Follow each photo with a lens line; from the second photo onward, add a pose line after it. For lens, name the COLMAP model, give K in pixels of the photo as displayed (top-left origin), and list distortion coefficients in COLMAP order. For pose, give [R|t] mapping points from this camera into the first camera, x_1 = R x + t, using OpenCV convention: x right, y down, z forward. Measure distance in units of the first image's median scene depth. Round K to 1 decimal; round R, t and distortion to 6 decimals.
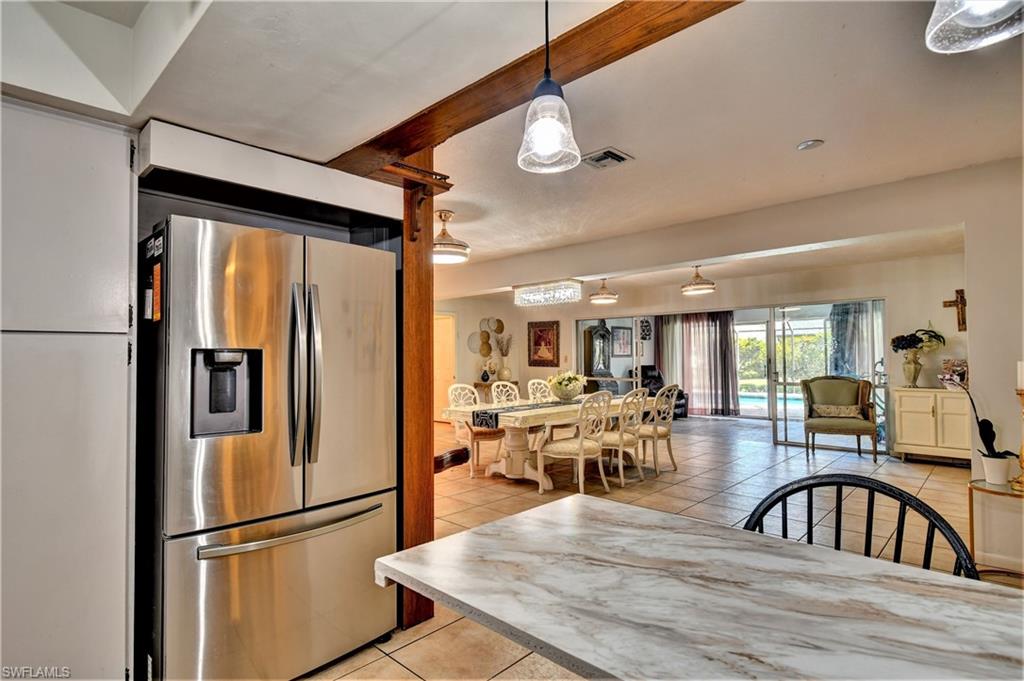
lens RADIAL K [[520.6, 0, 513.8], [0, 520.6, 340.9], [0, 0, 1]] dist [0.003222, 0.000978]
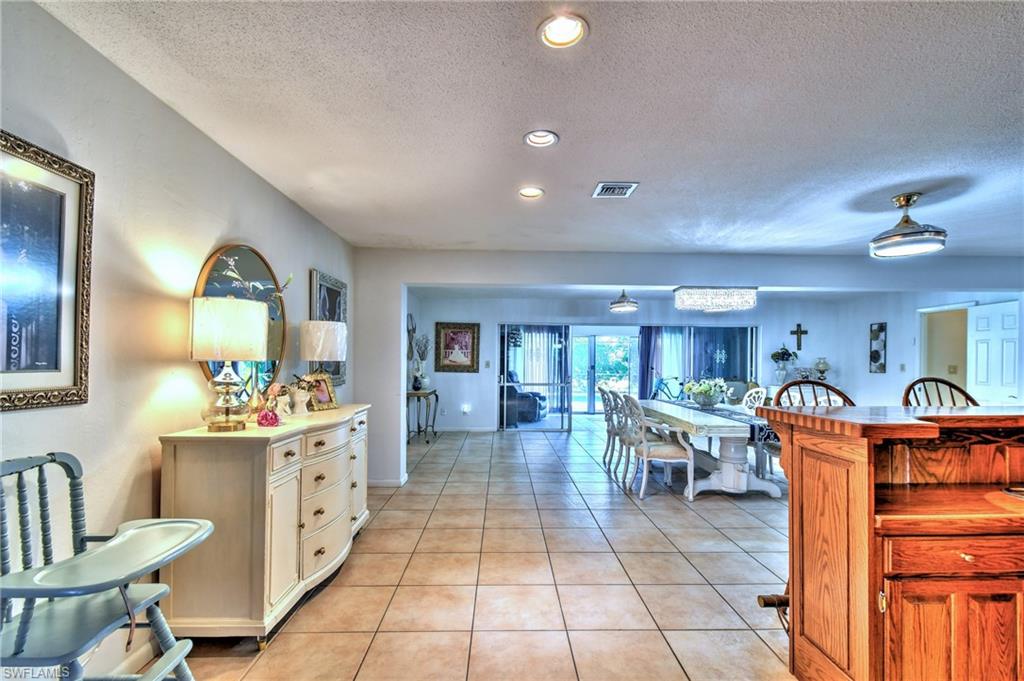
lens RADIAL K [[448.7, 0, 523.2], [0, 448.7, 364.0], [0, 0, 1]] dist [0.003815, -0.000093]
pose [[0.710525, 0.011782, 0.703573, -0.418154], [-0.035223, 0.999202, 0.018839, 0.016225], [-0.702790, -0.038167, 0.710373, 0.363515]]
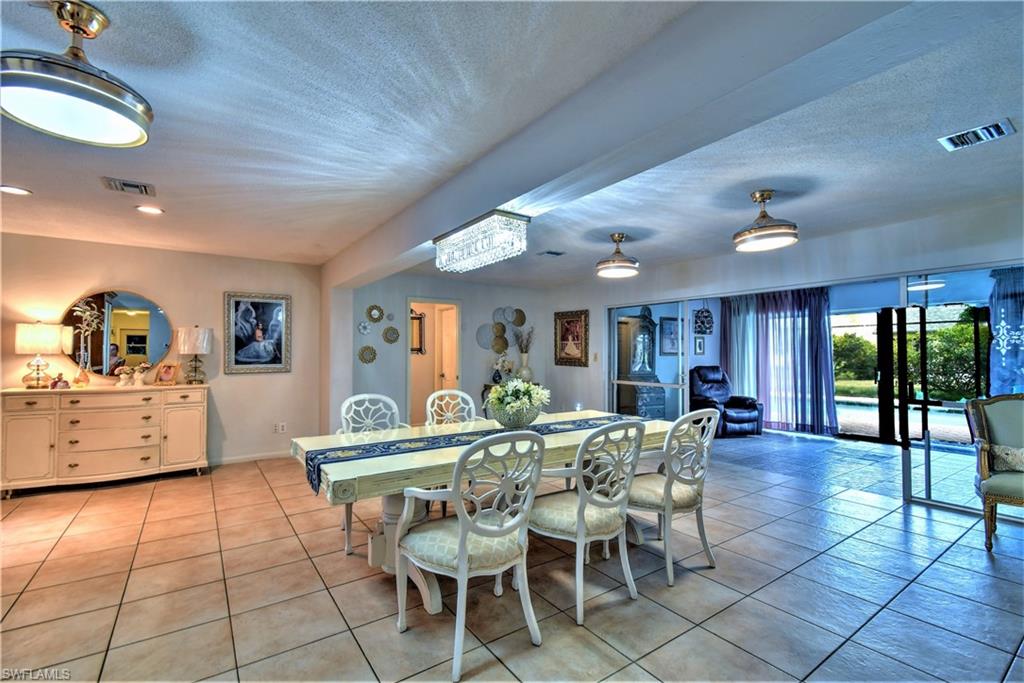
lens RADIAL K [[448.7, 0, 516.4], [0, 448.7, 345.2], [0, 0, 1]] dist [0.003815, -0.000093]
pose [[0.979009, 0.007198, -0.203689, 0.118400], [-0.004618, 0.999903, 0.013136, 0.007789], [0.203764, -0.011920, 0.978948, 0.290689]]
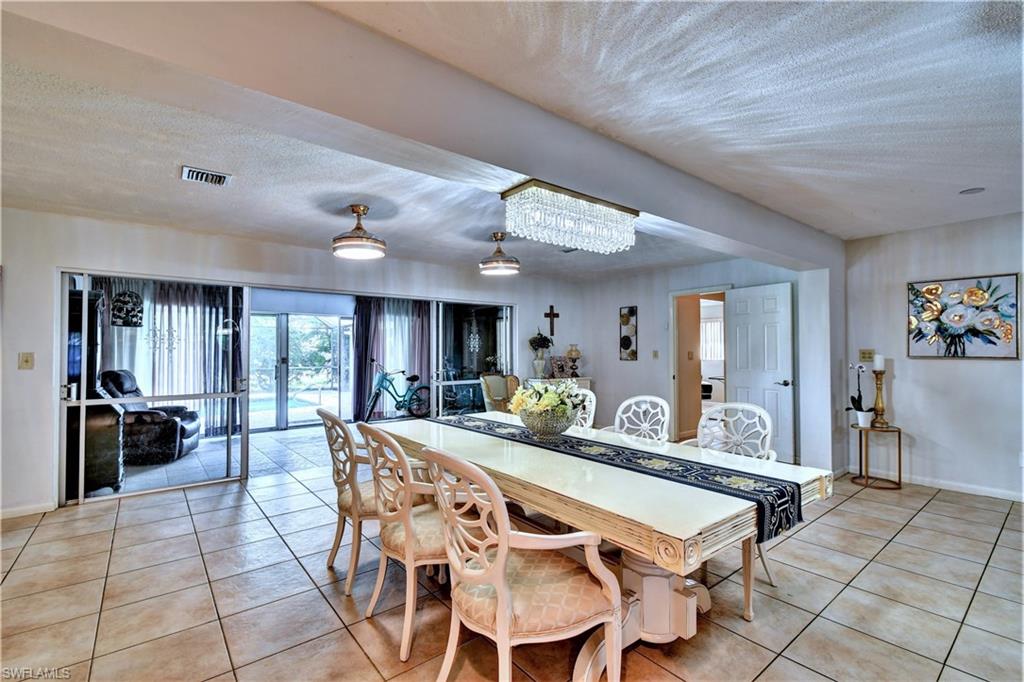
lens RADIAL K [[448.7, 0, 509.2], [0, 448.7, 346.6], [0, 0, 1]] dist [0.003815, -0.000093]
pose [[0.155620, 0.021688, 0.987579, -0.190288], [-0.025526, 0.999513, -0.017927, 0.020004], [-0.987487, -0.022419, 0.156098, 0.548163]]
